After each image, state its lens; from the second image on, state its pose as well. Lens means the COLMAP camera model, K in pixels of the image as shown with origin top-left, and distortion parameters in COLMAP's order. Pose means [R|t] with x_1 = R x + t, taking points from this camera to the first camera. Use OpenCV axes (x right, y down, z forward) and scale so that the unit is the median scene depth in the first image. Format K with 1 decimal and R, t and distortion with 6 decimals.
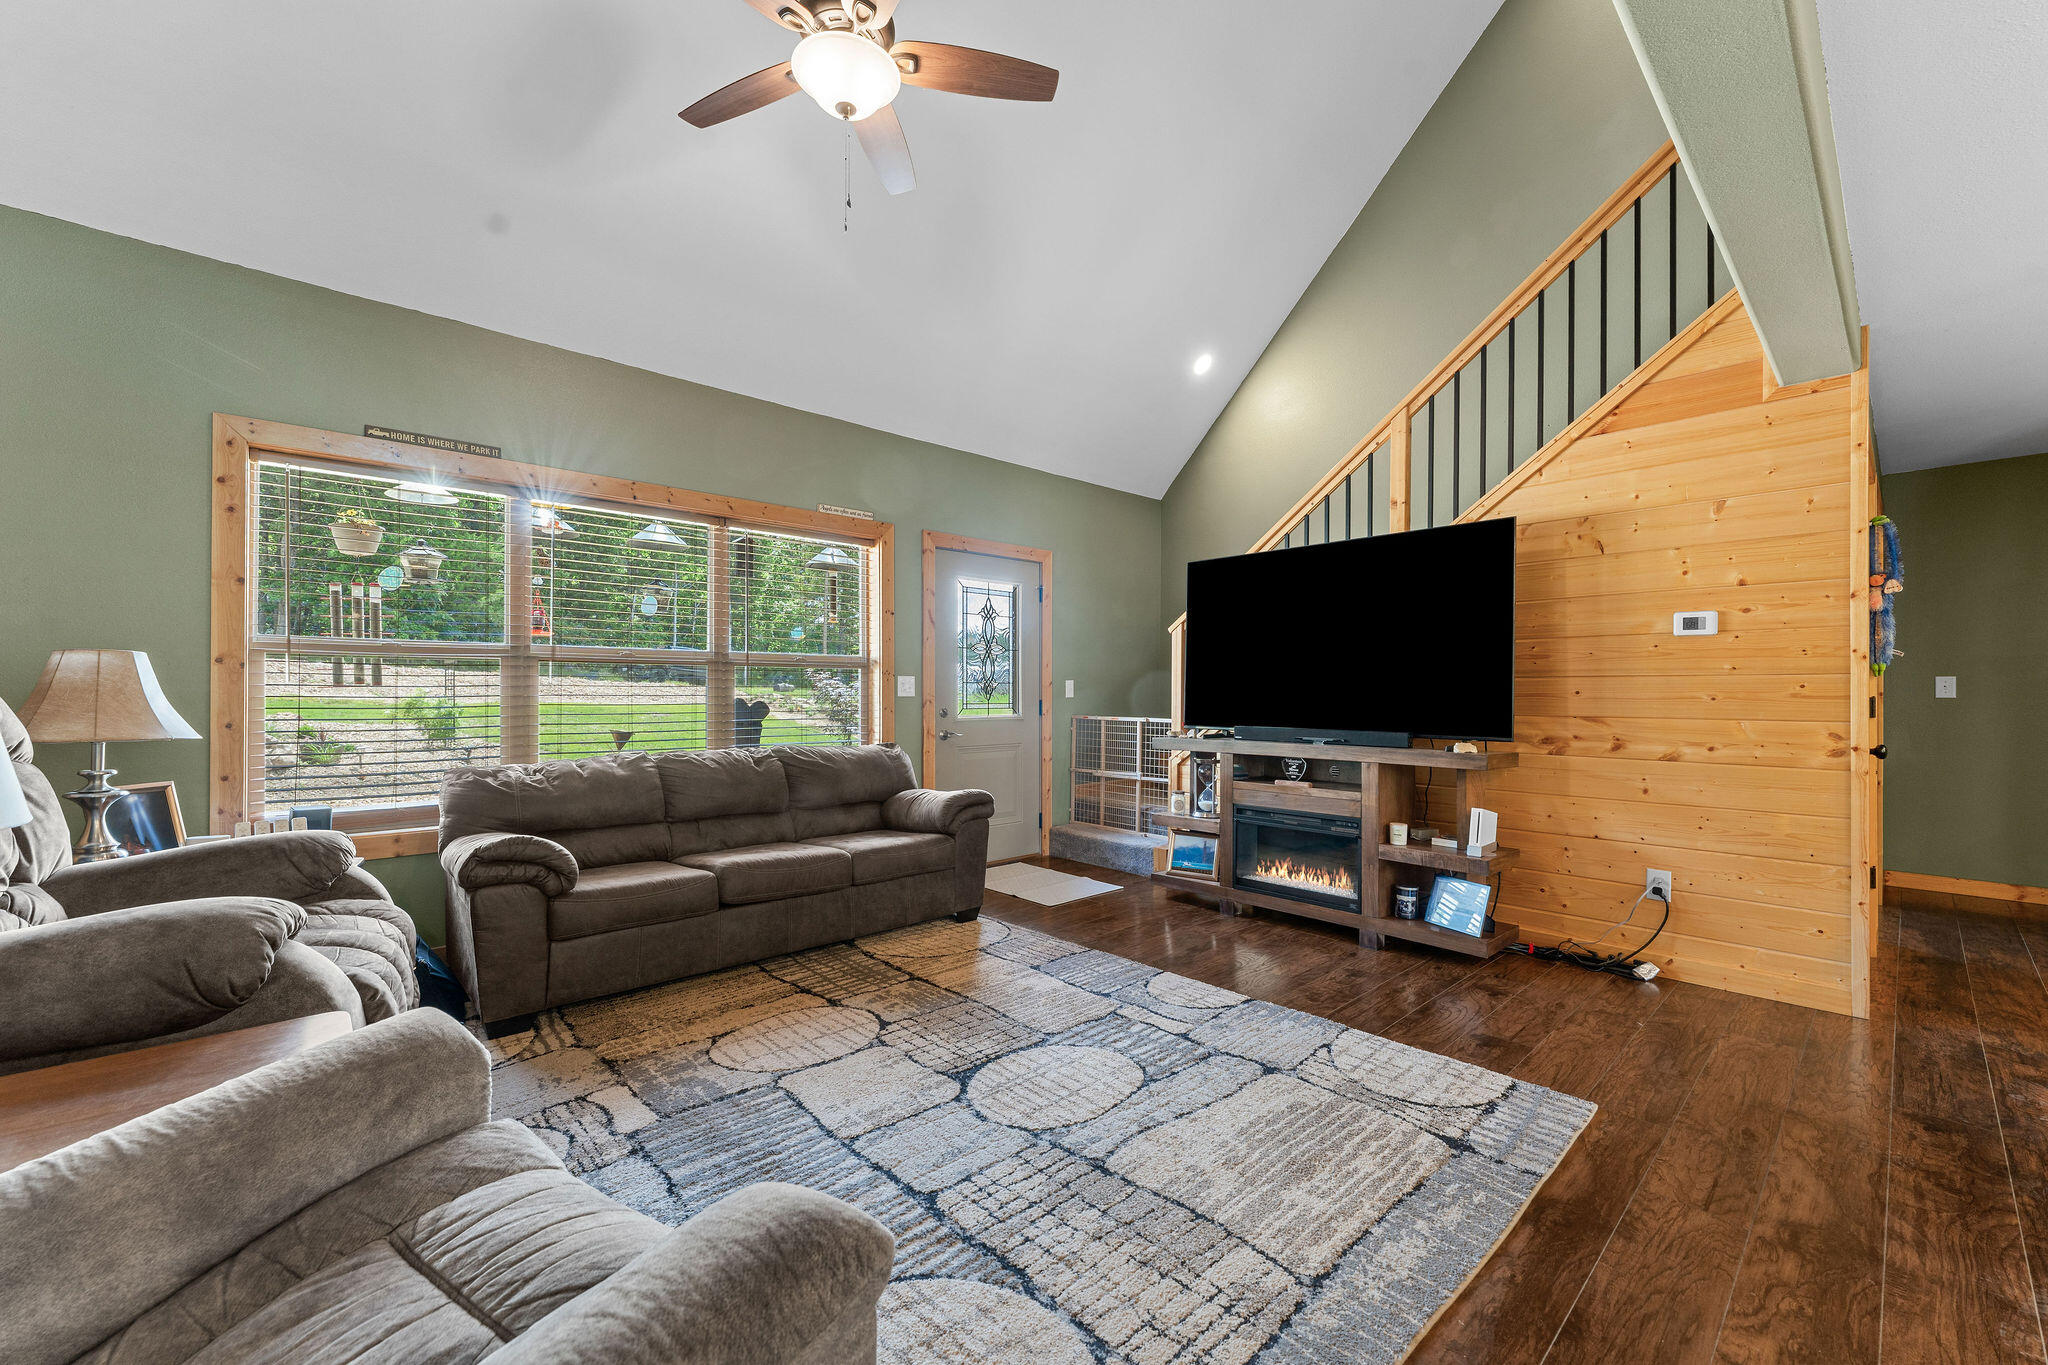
lens RADIAL K [[812.9, 0, 1016.8], [0, 812.9, 687.7], [0, 0, 1]] dist [-0.000120, -0.000066]
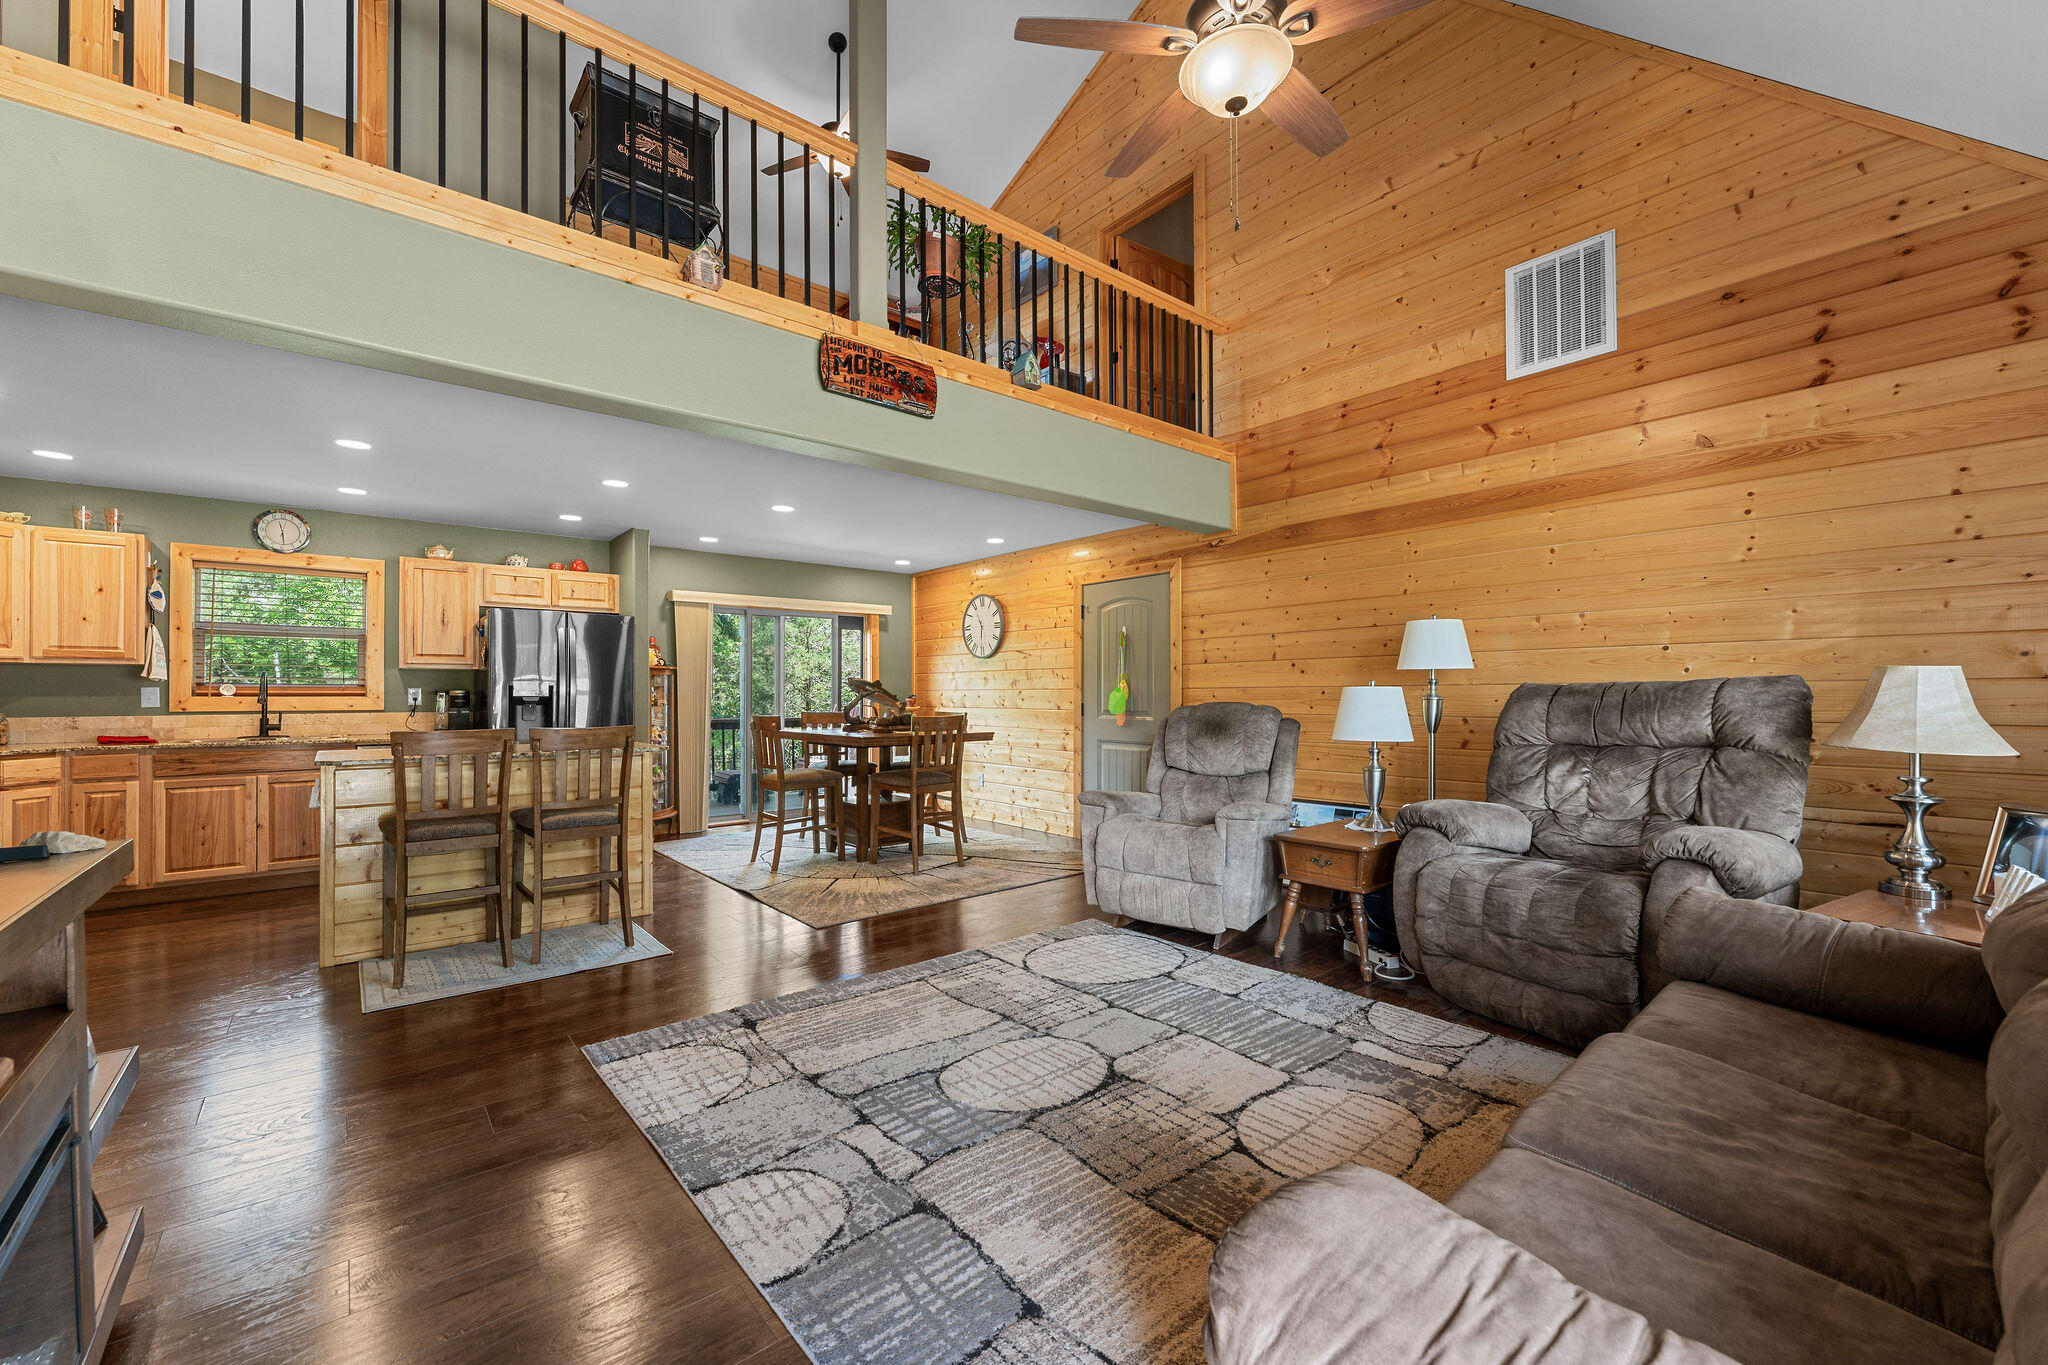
lens RADIAL K [[812.9, 0, 1016.8], [0, 812.9, 687.7], [0, 0, 1]] dist [-0.000120, -0.000066]
pose [[-0.999150, 0.002271, 0.041154, 0.012079], [0.001655, 0.999886, -0.014999, -0.002245], [-0.041183, -0.014918, -0.999040, 1.692463]]
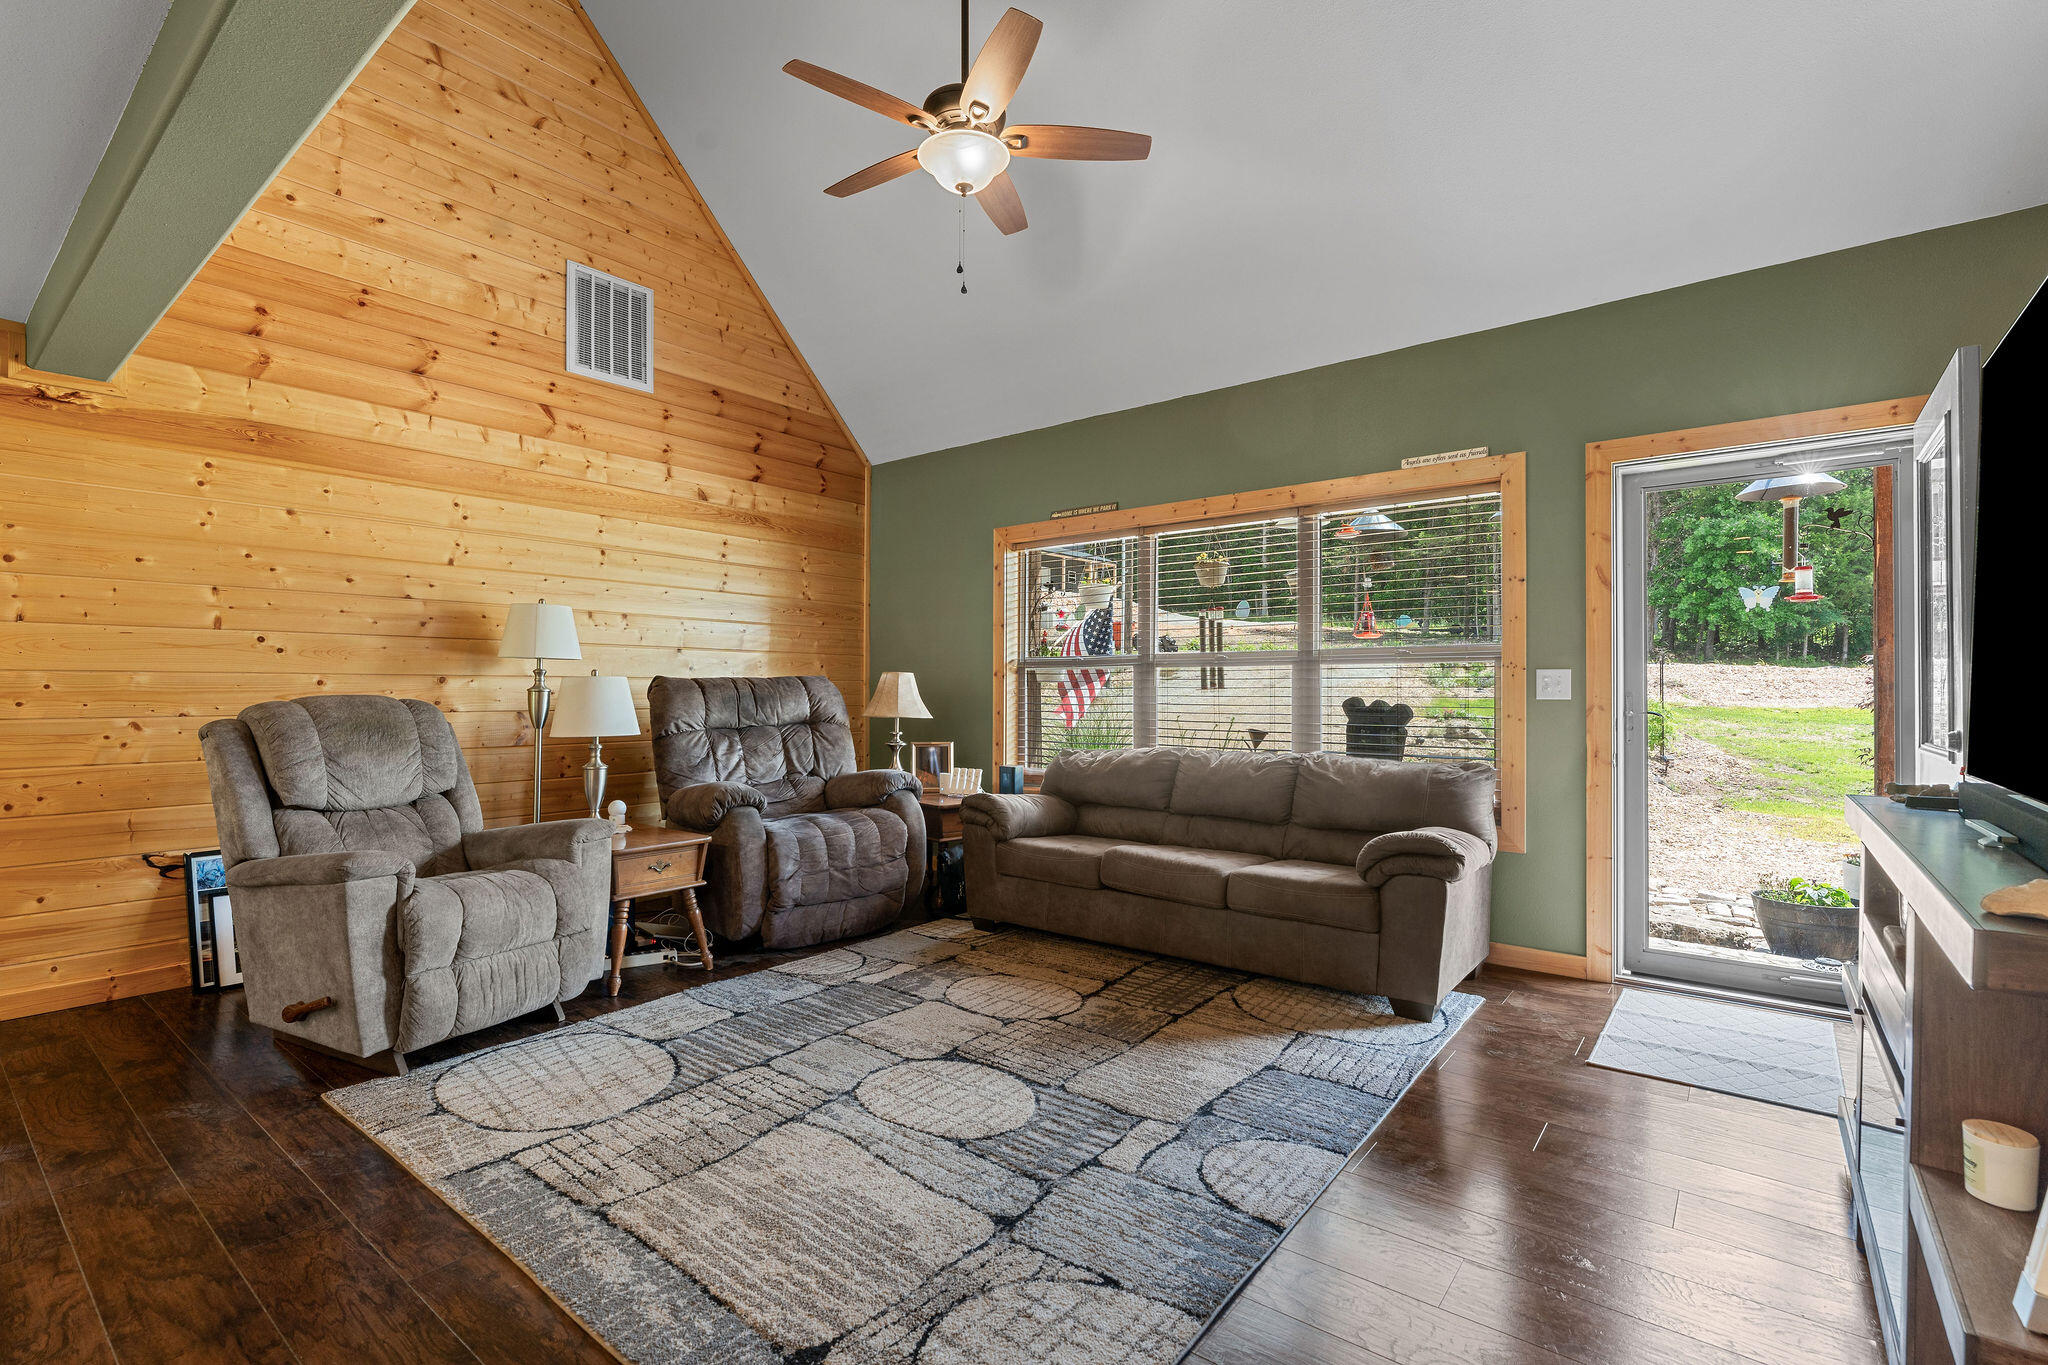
lens RADIAL K [[927.8, 0, 1016.3], [0, 927.8, 686.4], [0, 0, 1]] dist [0.000714, 0.000134]
pose [[0.156648, -0.008469, -0.987618, 0.942147], [0.005922, 0.999953, -0.007636, 0.005820], [0.987637, -0.004653, 0.156691, 0.742724]]
